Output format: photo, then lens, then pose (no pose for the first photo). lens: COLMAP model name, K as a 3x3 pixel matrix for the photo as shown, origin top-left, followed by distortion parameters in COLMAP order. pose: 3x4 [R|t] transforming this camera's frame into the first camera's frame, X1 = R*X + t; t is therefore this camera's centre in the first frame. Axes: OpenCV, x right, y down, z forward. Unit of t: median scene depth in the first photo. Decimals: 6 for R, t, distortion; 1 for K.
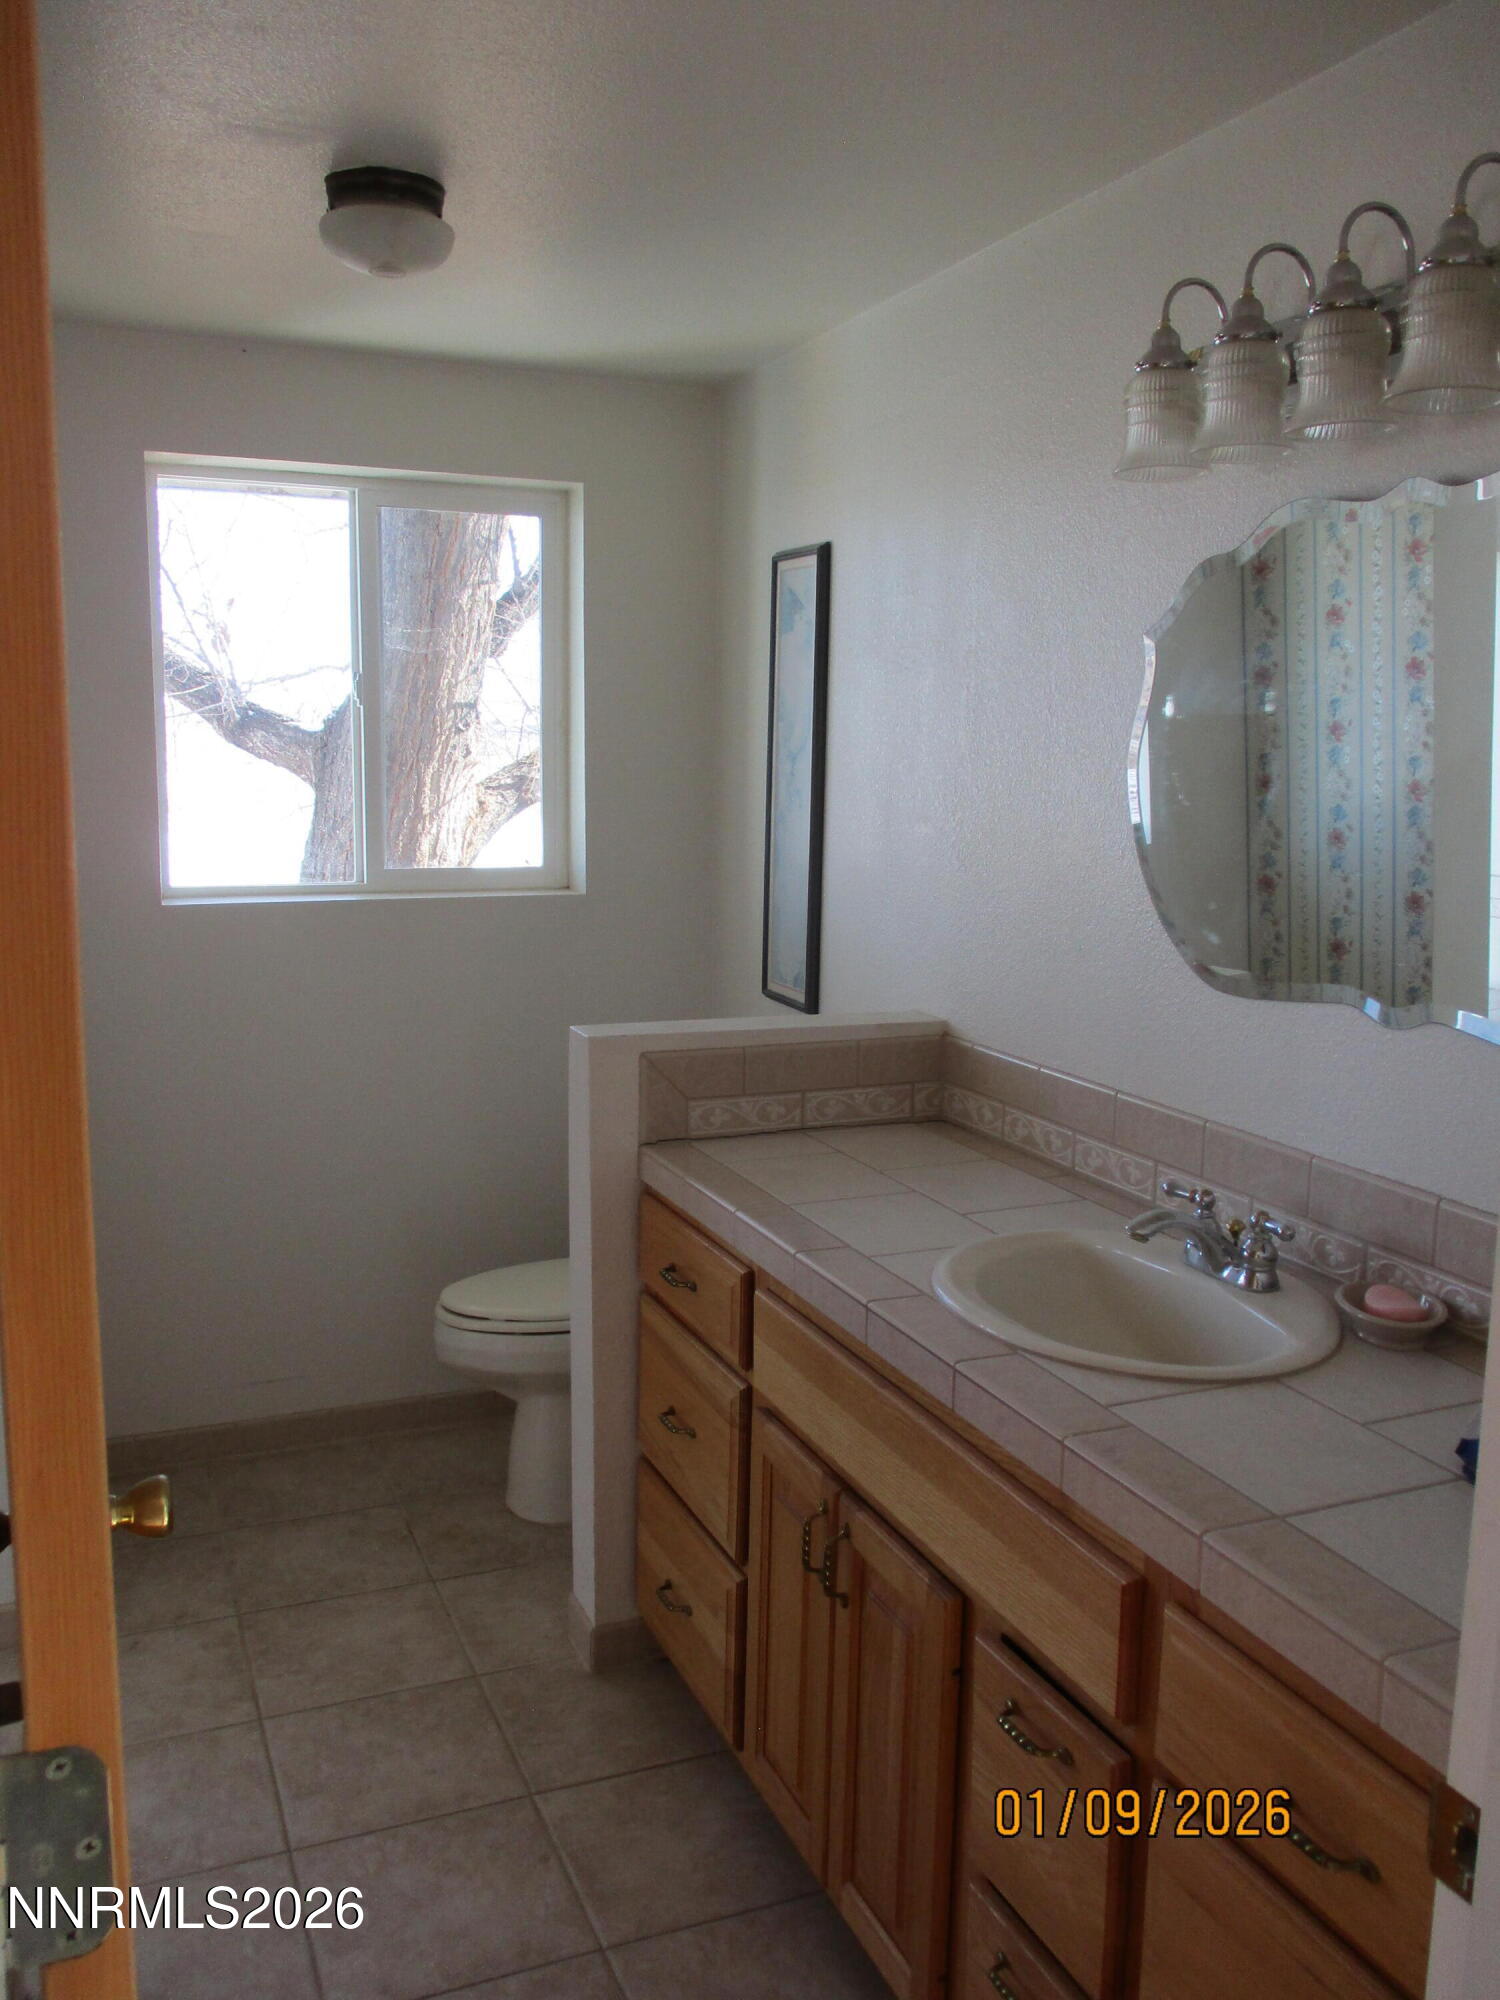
lens RADIAL K [[1679.5, 0, 749.4], [0, 1679.5, 1009.3], [0, 0, 1]] dist [-0.020966, -0.000251]
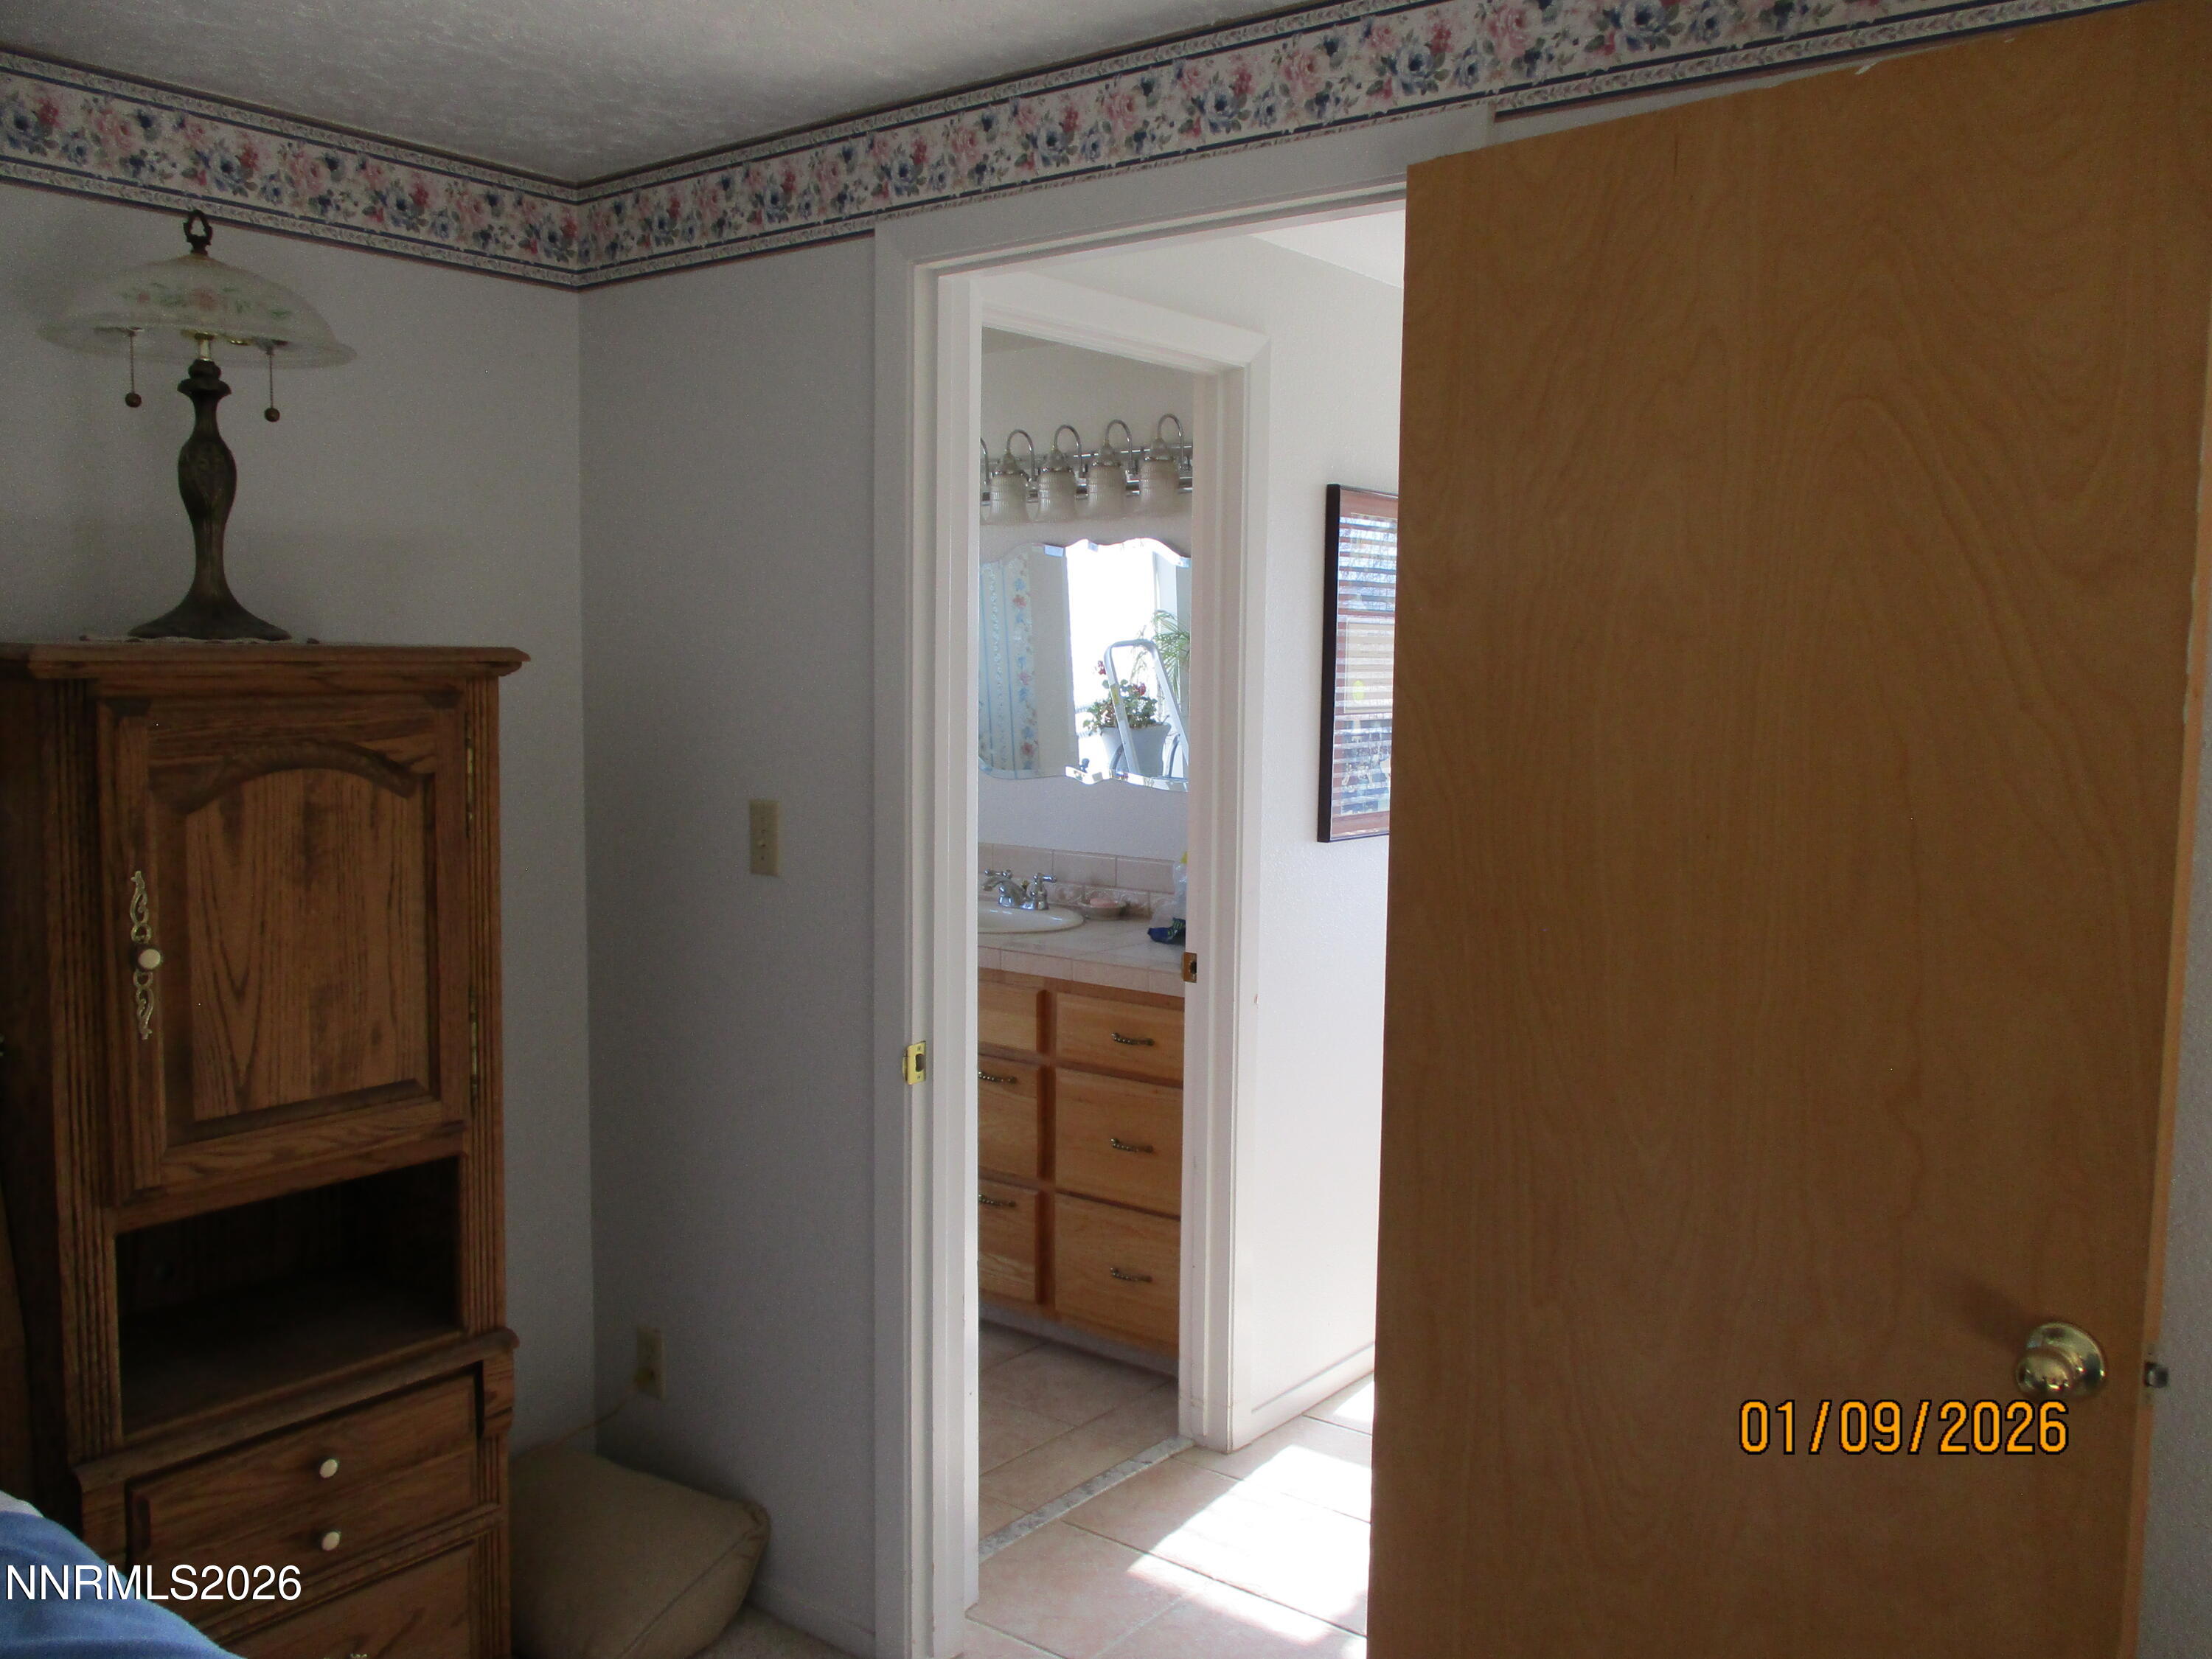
lens RADIAL K [[1857.6, 0, 1112.4], [0, 1857.6, 822.6], [0, 0, 1]] dist [-0.020966, -0.000251]
pose [[0.876067, -0.050990, 0.479485, -0.715233], [0.078065, 0.996273, -0.036685, 0.144823], [-0.475828, 0.069569, 0.876783, -1.080594]]
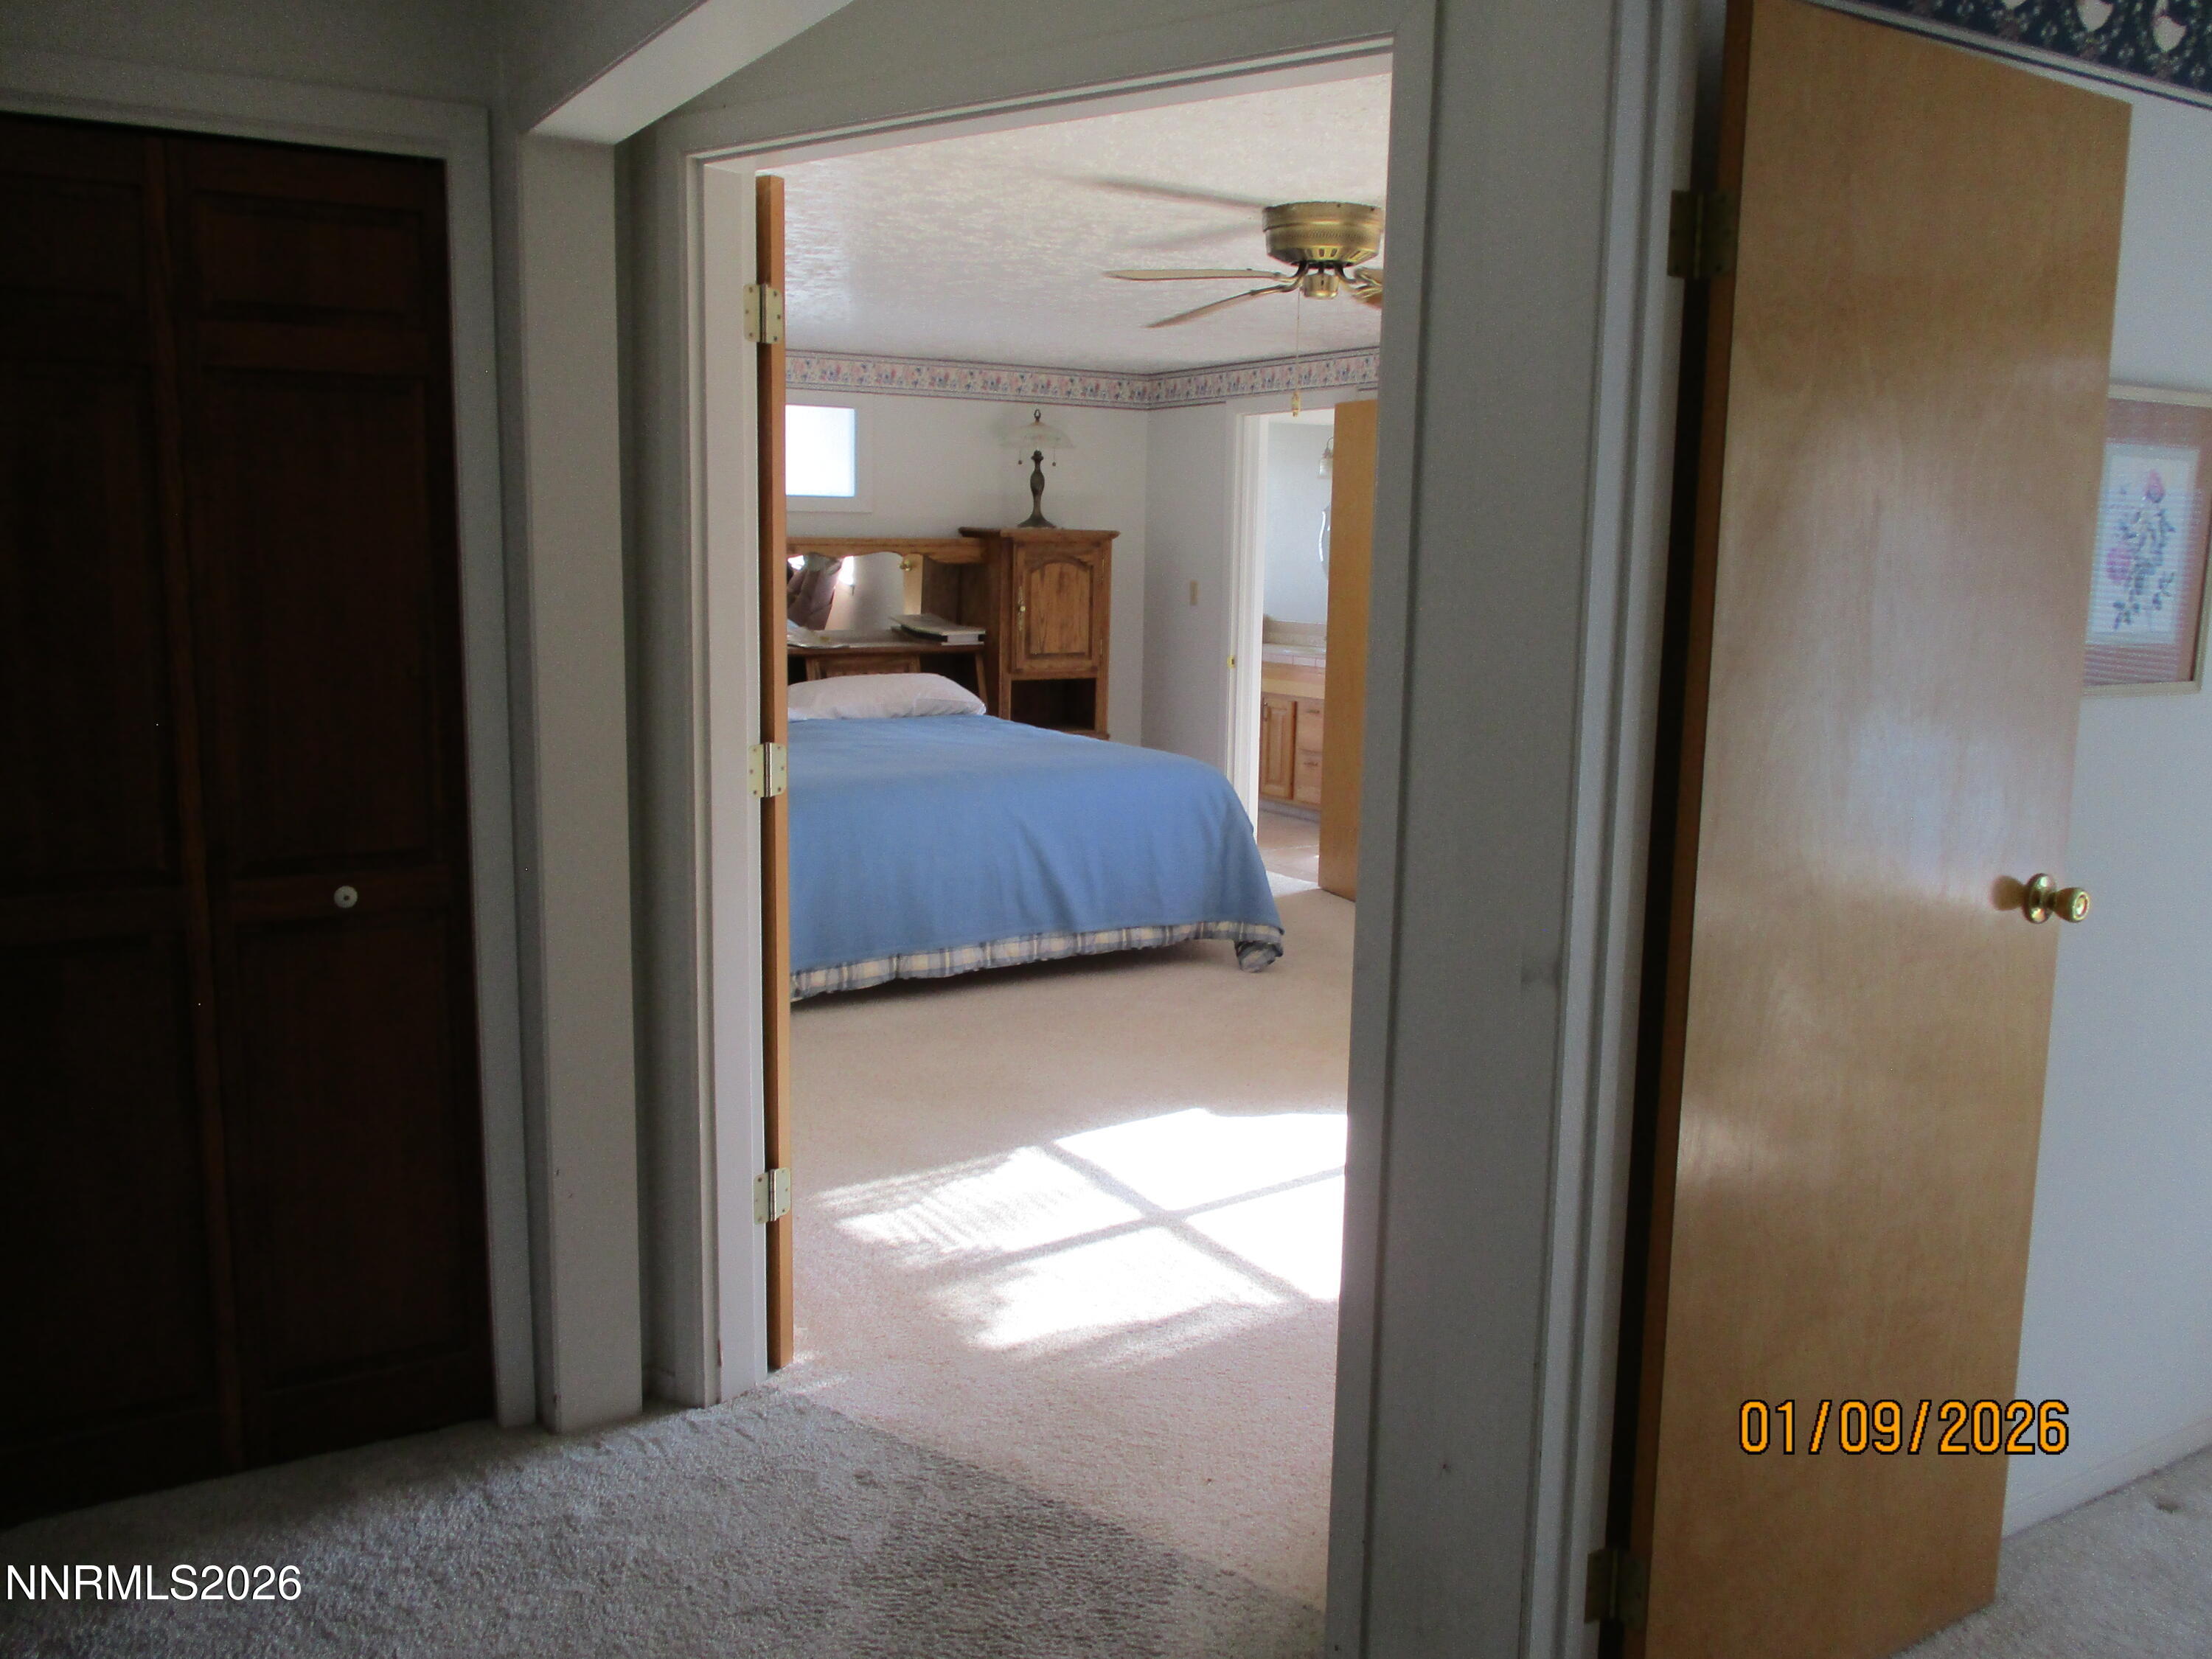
lens RADIAL K [[1857.6, 0, 1112.4], [0, 1857.6, 822.6], [0, 0, 1]] dist [-0.020966, -0.000251]
pose [[0.989941, -0.022007, 0.139756, -1.085161], [0.022052, 0.999756, 0.001230, 0.615148], [-0.139749, 0.001864, 0.990185, -4.021947]]
